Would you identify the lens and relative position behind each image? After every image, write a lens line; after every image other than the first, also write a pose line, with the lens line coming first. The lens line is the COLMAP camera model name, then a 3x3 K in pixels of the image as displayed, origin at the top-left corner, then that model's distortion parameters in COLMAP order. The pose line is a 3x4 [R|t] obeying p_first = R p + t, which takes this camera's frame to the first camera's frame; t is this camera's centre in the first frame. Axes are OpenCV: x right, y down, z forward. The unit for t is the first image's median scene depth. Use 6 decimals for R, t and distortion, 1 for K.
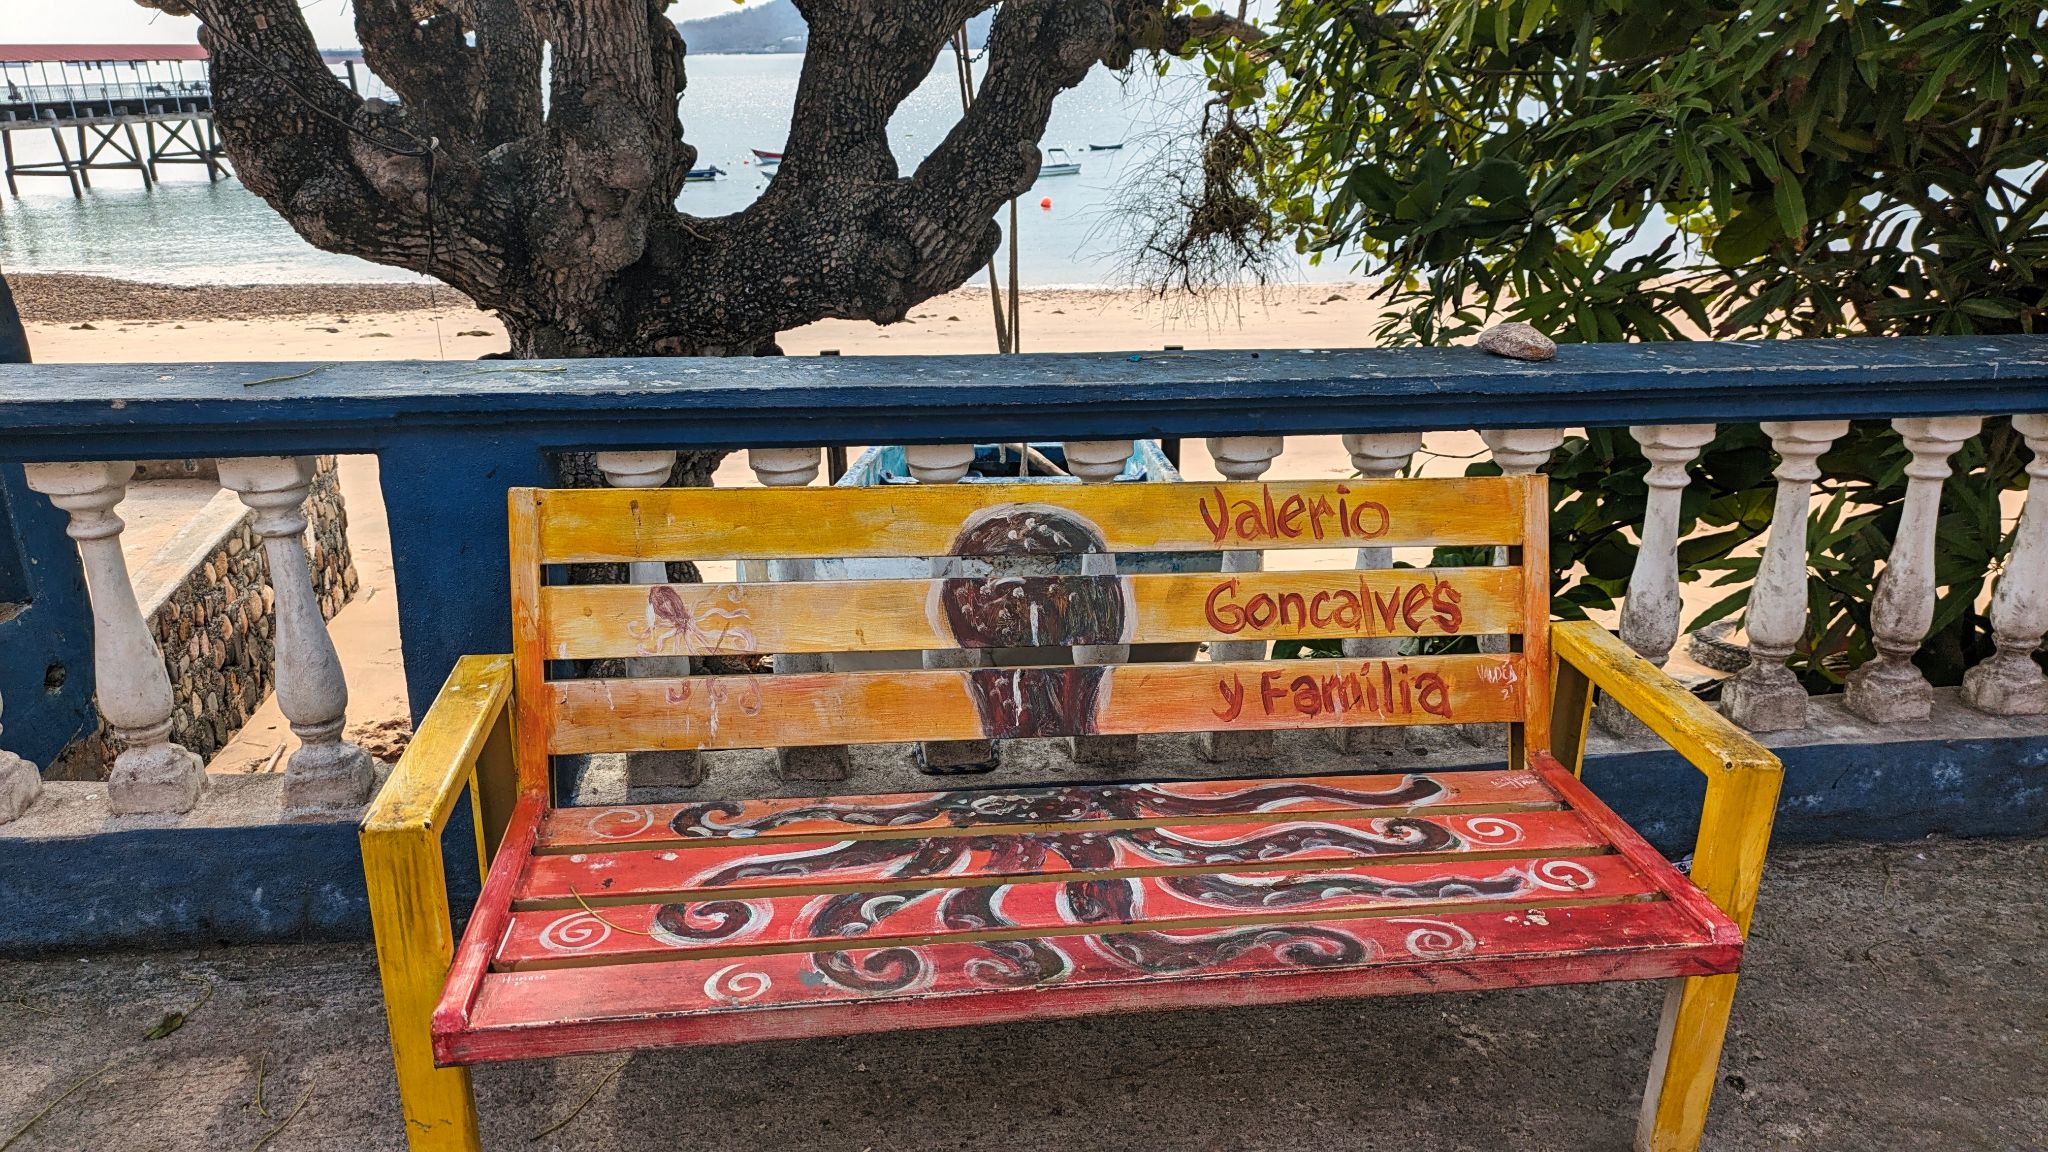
lens RADIAL K [[1423.5, 0, 1034.6], [0, 1423.5, 577.1], [0, 0, 1]] dist [0.027569, -0.002485]
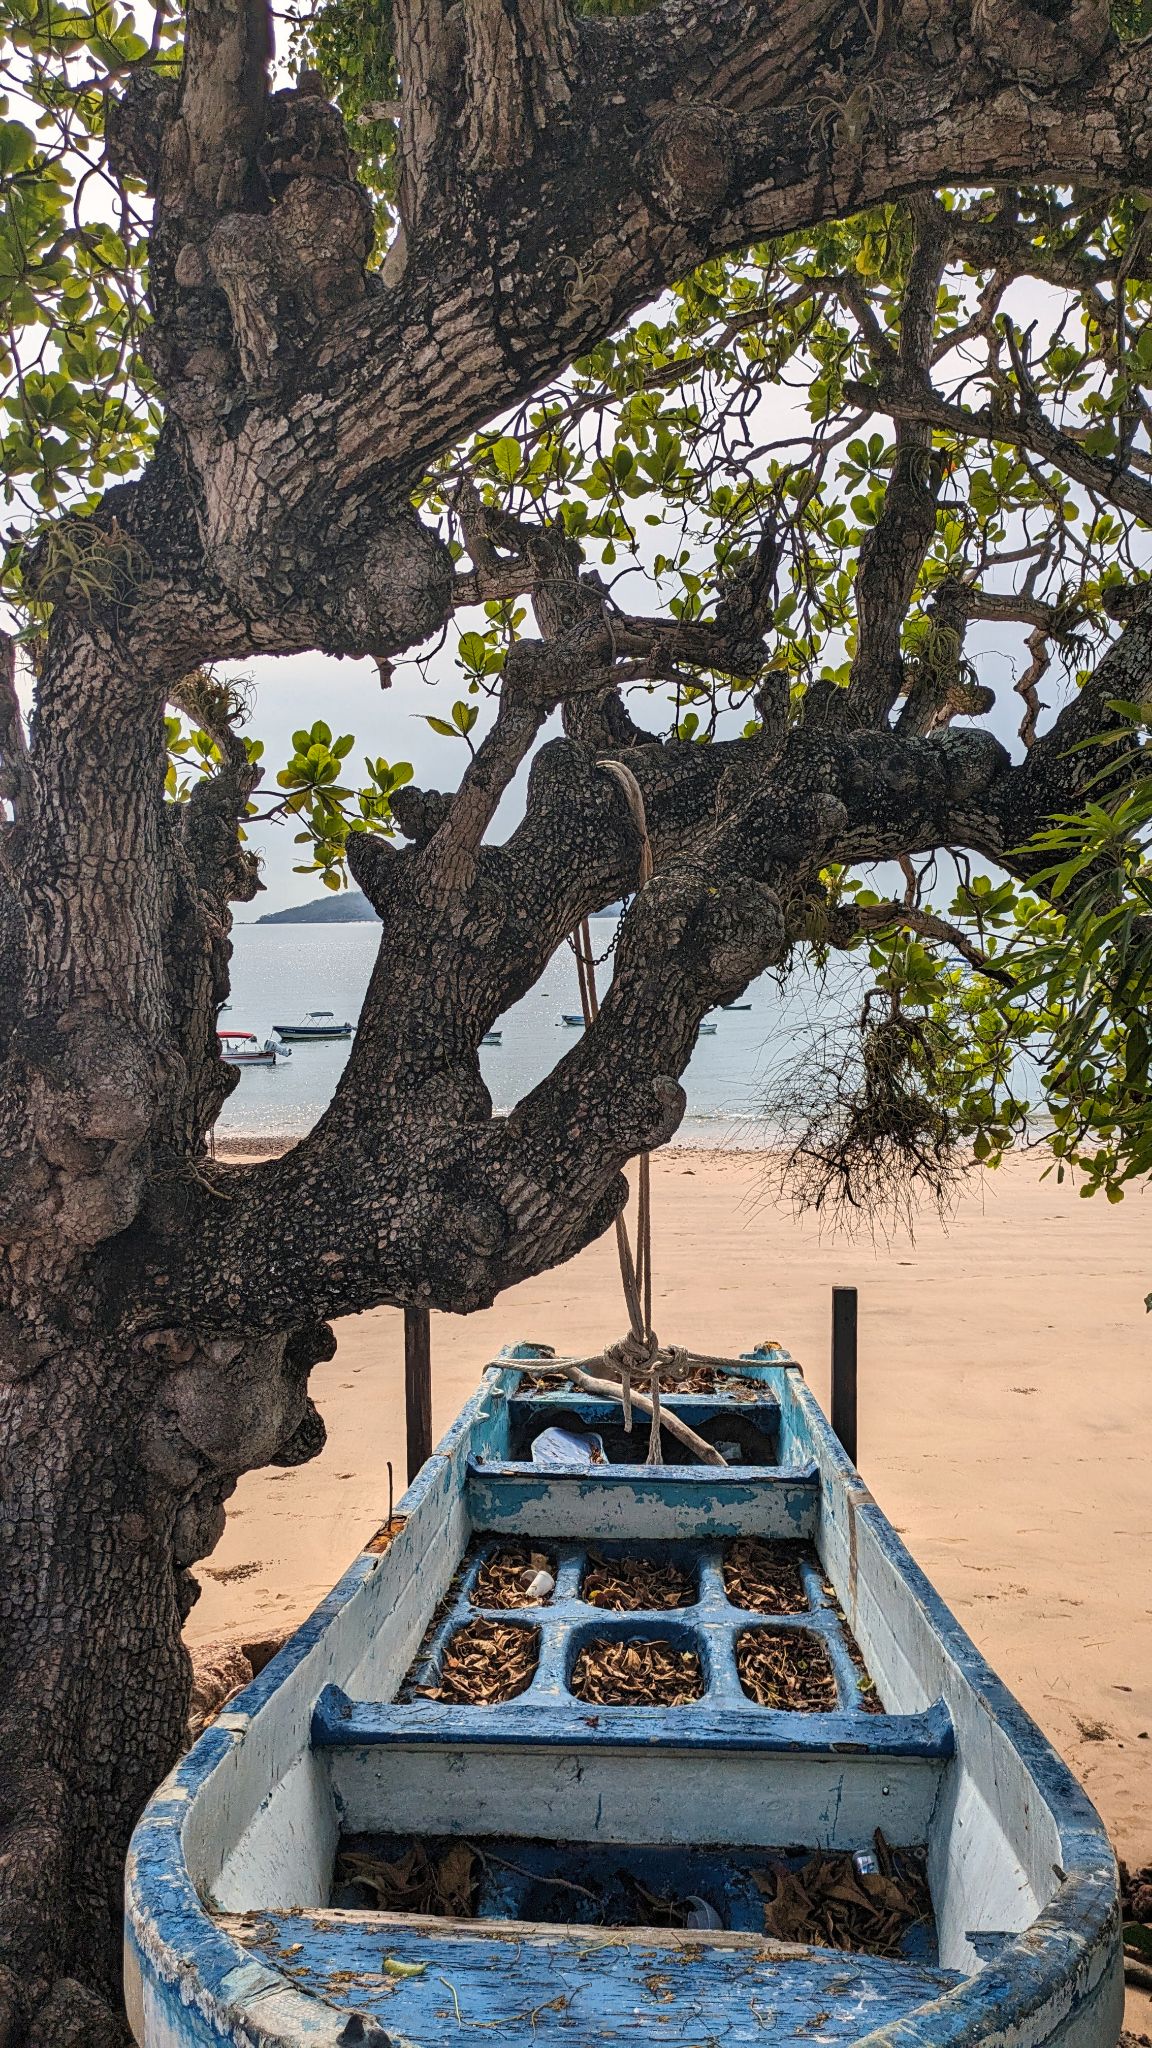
lens RADIAL K [[1423.5, 0, 576.0], [0, 1423.5, 1024.0], [0, 0, 1]] dist [0.027569, -0.002485]
pose [[0.998040, 0.007077, -0.062174, -0.005446], [-0.023925, 0.961249, -0.274641, -0.125434], [0.057821, 0.275590, 0.959535, 0.283348]]
